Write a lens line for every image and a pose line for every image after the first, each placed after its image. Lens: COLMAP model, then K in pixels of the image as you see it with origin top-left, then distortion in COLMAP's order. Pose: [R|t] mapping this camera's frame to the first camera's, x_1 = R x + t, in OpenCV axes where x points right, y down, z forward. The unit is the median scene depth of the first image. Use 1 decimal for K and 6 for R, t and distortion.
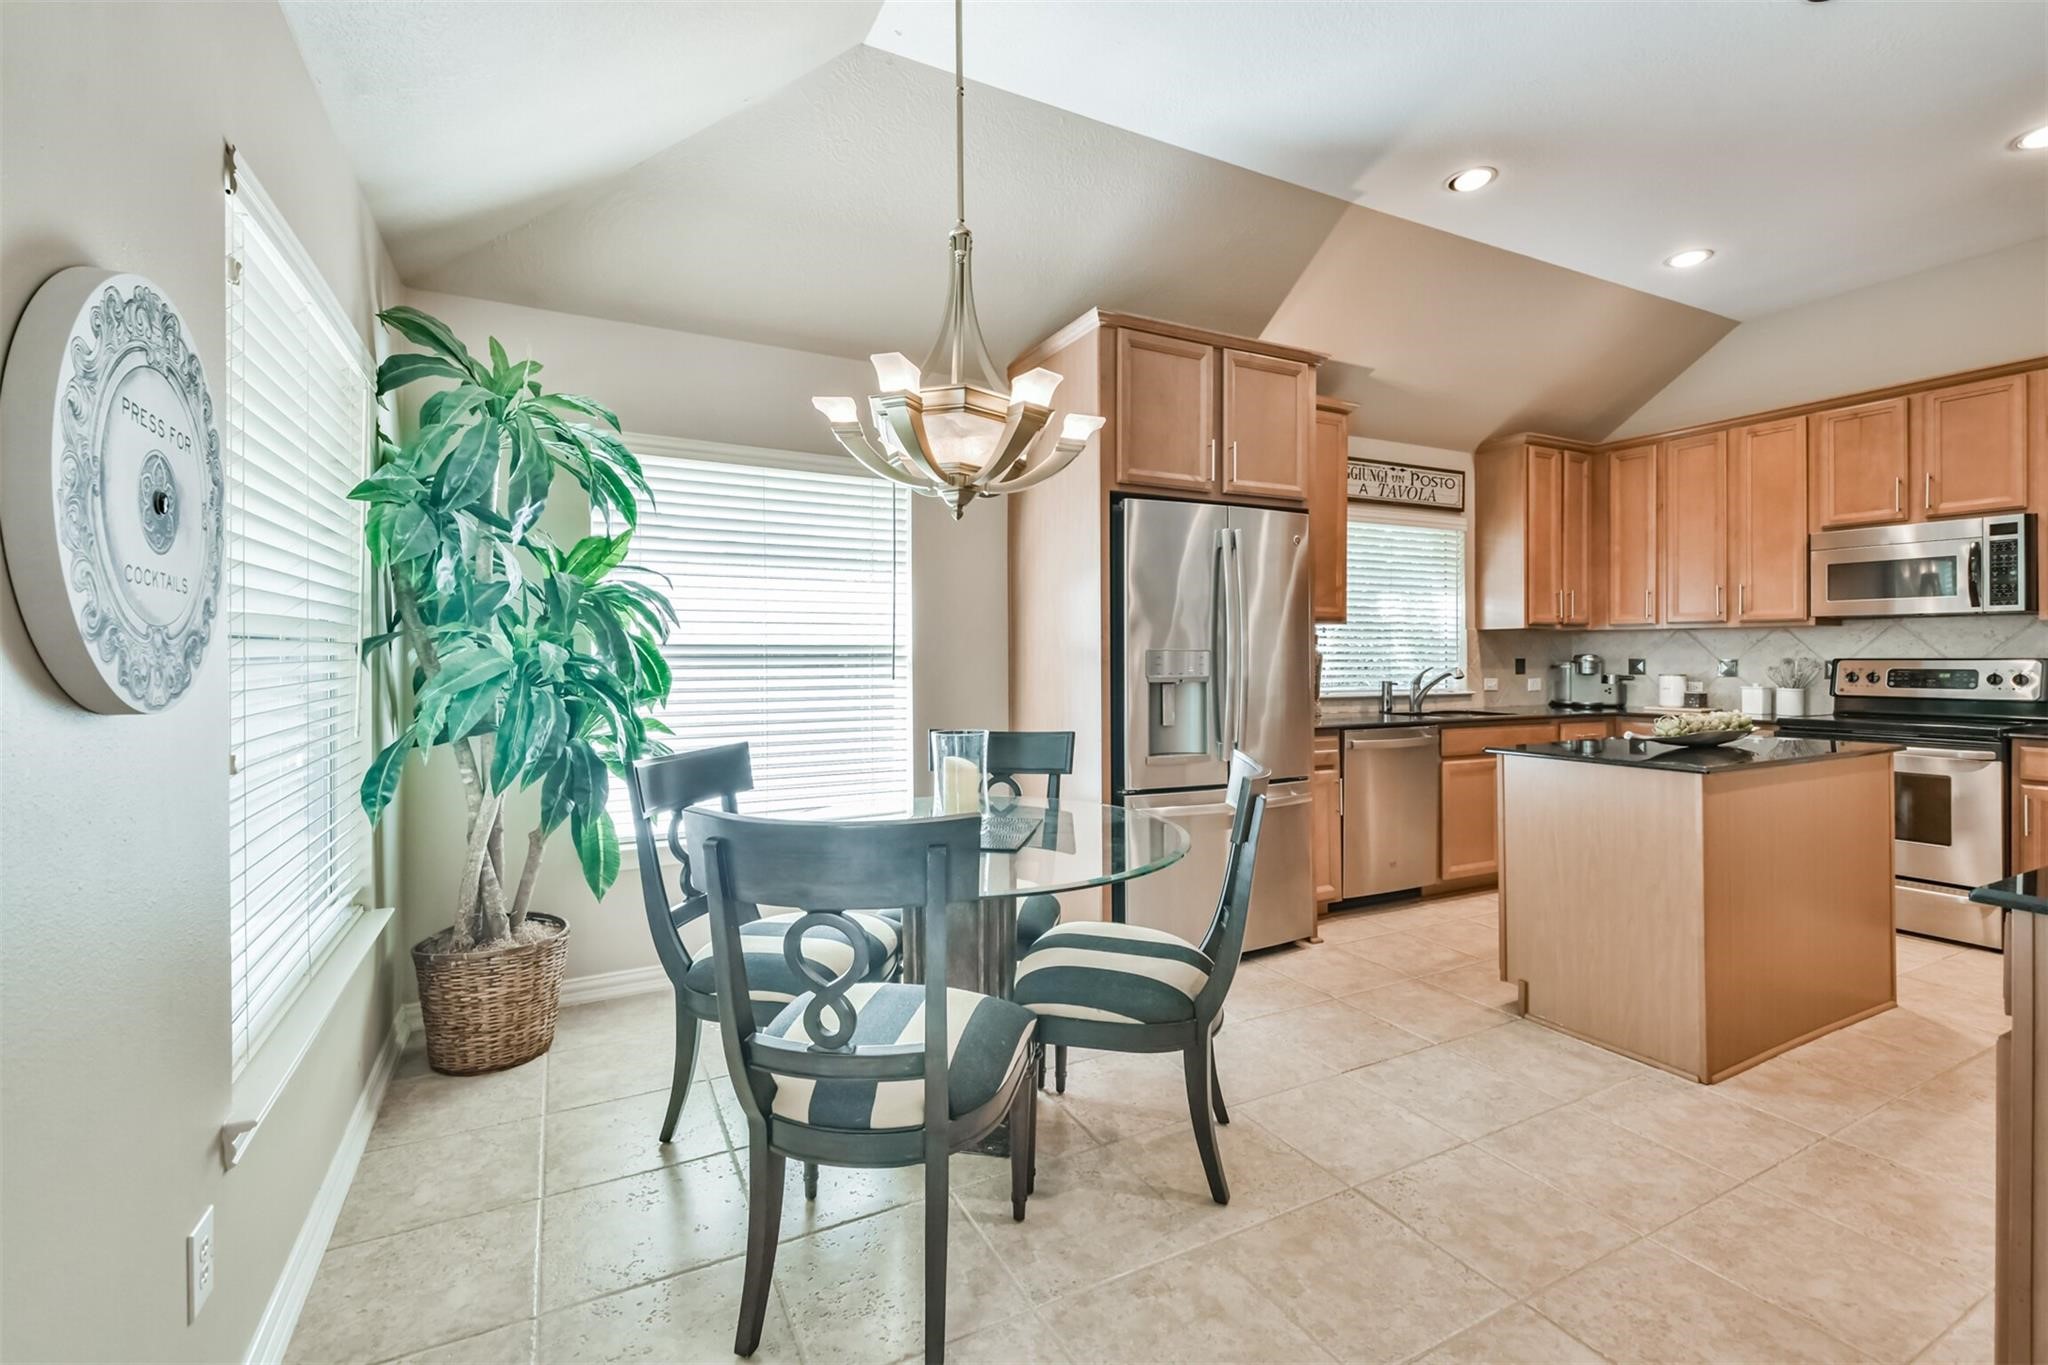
lens RADIAL K [[889.9, 0, 984.5], [0, 889.9, 657.7], [0, 0, 1]] dist [-0.013148, -0.004200]
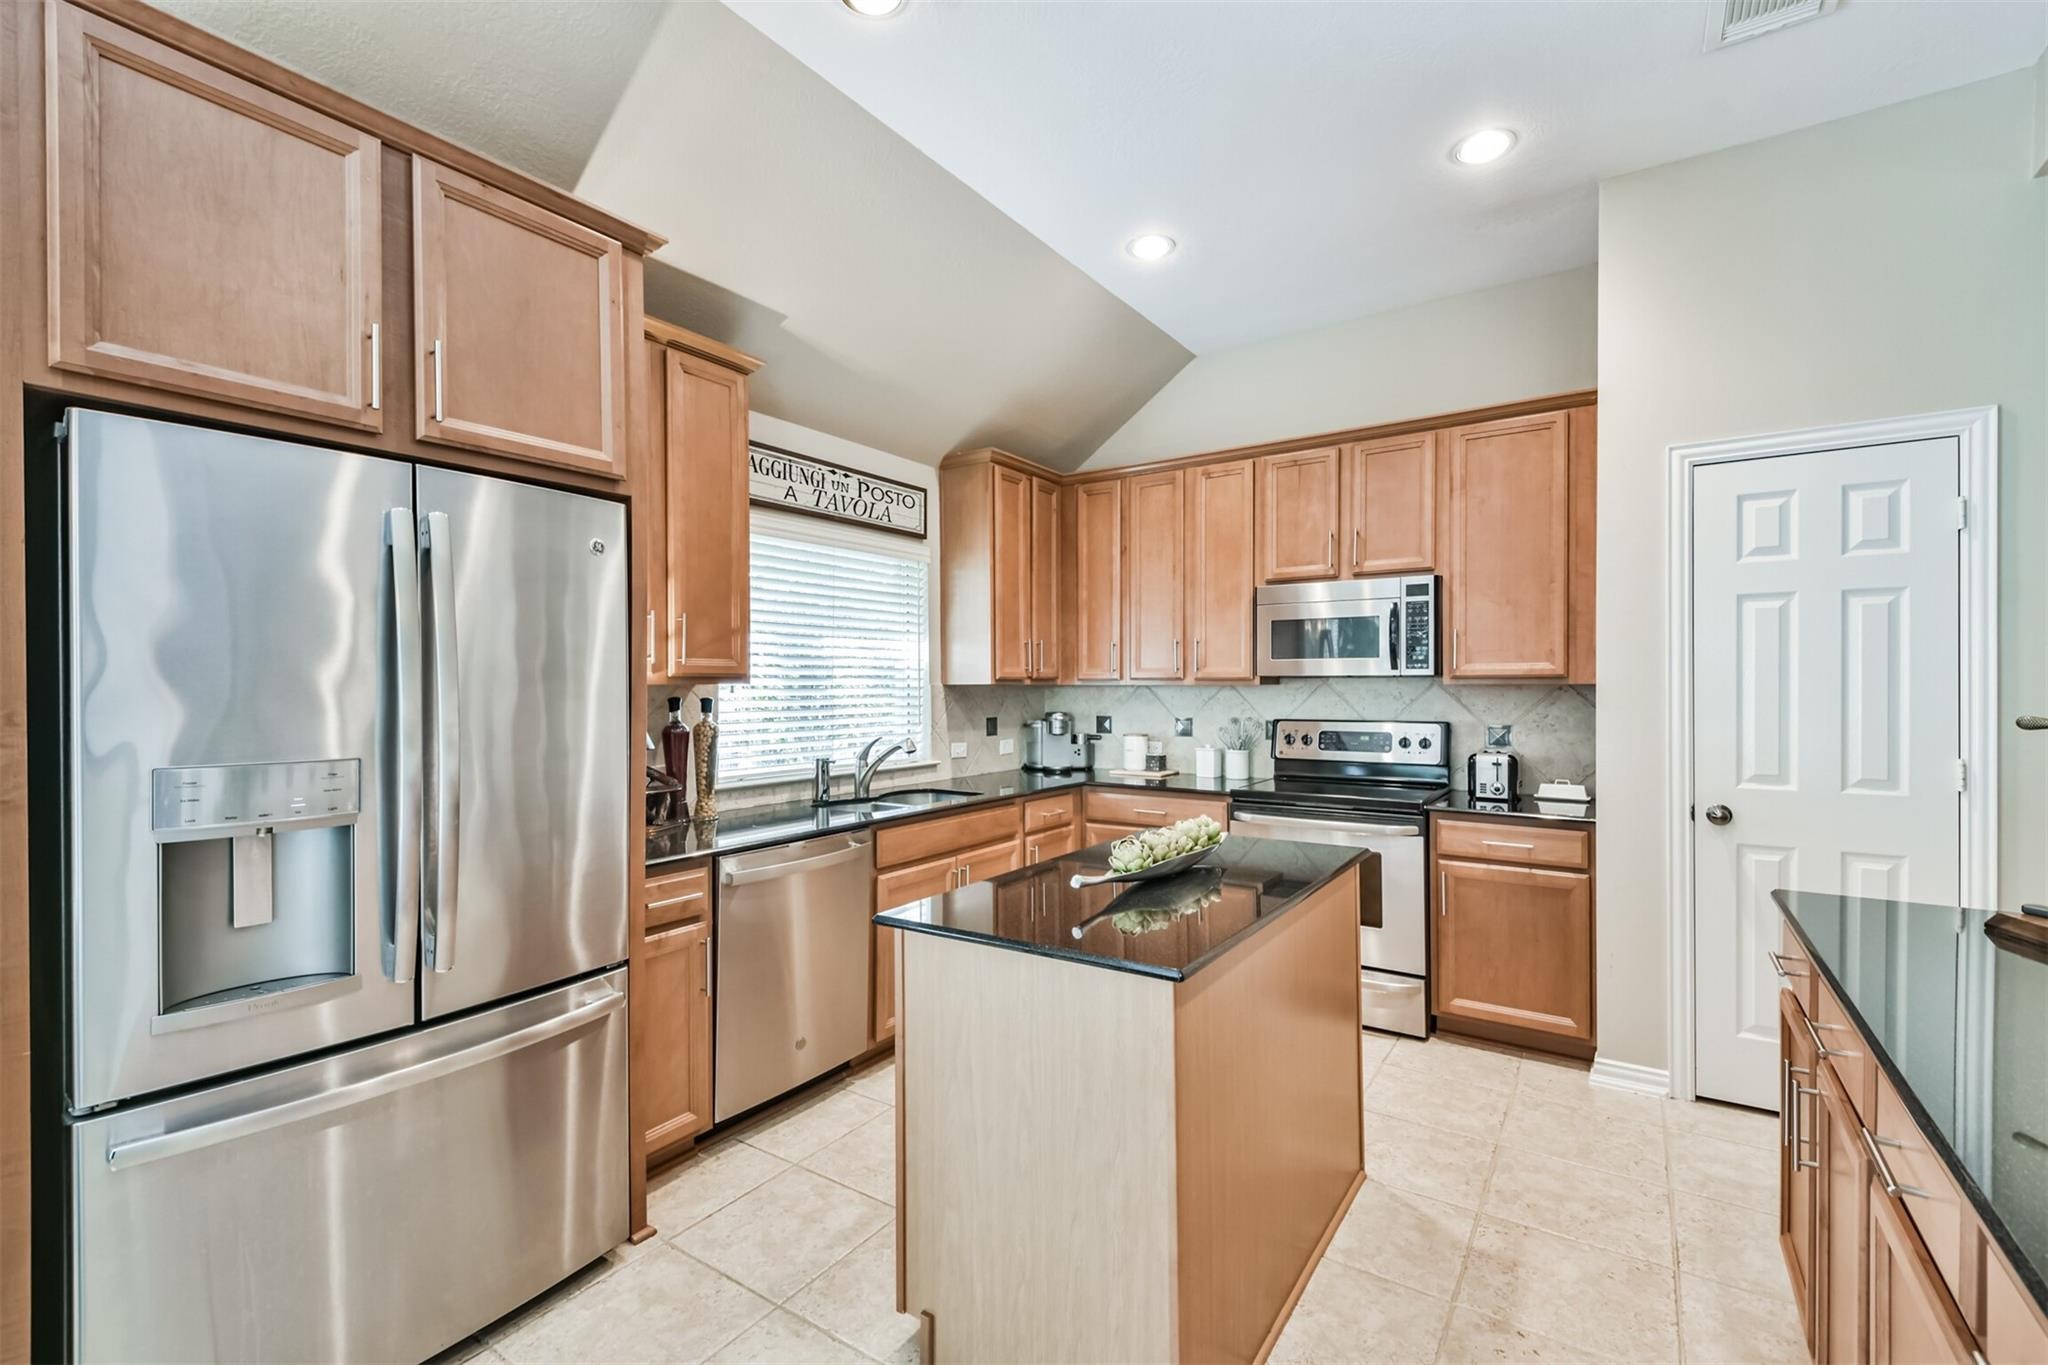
lens RADIAL K [[889.9, 0, 1022.9], [0, 889.9, 689.2], [0, 0, 1]] dist [-0.013148, -0.004200]
pose [[0.860741, -0.003350, 0.509033, 0.232606], [0.003616, 0.999993, 0.000466, -0.031575], [-0.509031, 0.001439, 0.860747, 0.293190]]
